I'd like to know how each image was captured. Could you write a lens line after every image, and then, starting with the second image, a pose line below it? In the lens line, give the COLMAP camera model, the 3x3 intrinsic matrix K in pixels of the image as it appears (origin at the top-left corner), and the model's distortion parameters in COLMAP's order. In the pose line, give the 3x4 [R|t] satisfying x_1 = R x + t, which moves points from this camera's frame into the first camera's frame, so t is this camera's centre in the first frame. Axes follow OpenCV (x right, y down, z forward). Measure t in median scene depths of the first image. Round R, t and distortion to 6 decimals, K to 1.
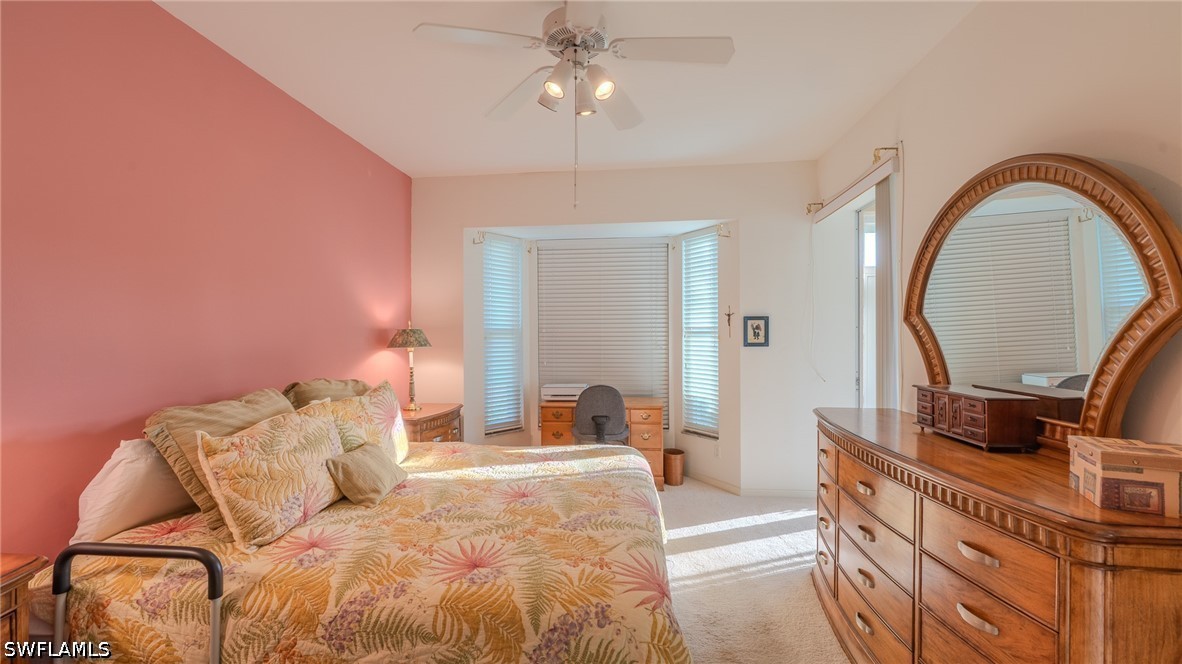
lens RADIAL K [[476.8, 0, 593.9], [0, 476.8, 338.9], [0, 0, 1]] dist [-0.002524, 0.000075]
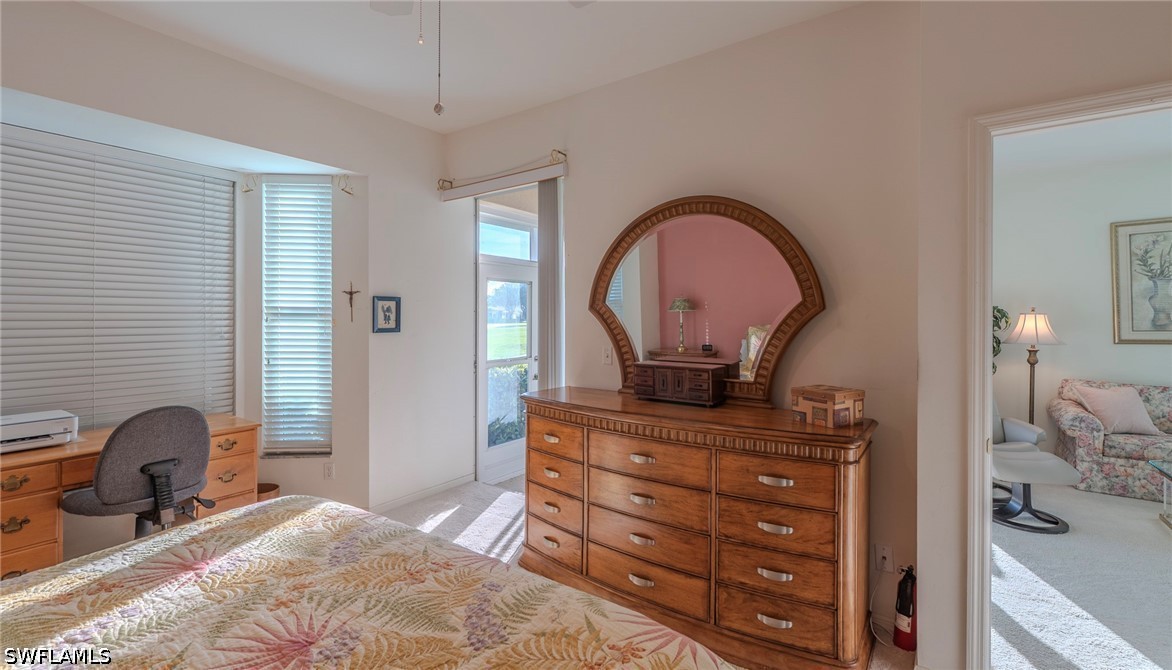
lens RADIAL K [[491.5, 0, 599.3], [0, 491.5, 315.2], [0, 0, 1]] dist [-0.001441, -0.000650]
pose [[0.482219, 0.010102, 0.875993, -0.248048], [-0.000750, 0.999938, -0.011119, -0.005447], [-0.876051, 0.004705, 0.482196, 0.266038]]
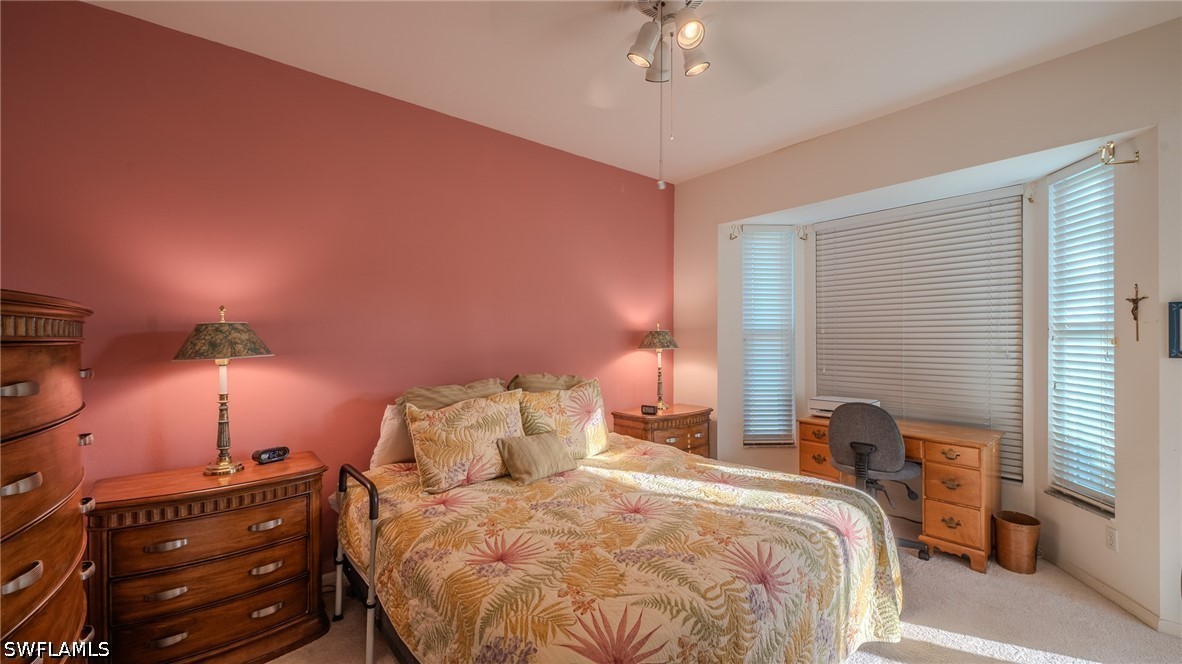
lens RADIAL K [[476.8, 0, 586.0], [0, 476.8, 338.3], [0, 0, 1]] dist [-0.002524, 0.000075]
pose [[0.704005, 0.002831, -0.710190, 0.242085], [-0.005283, 0.999985, -0.001250, -0.002004], [0.710176, 0.004632, 0.704009, 0.155353]]
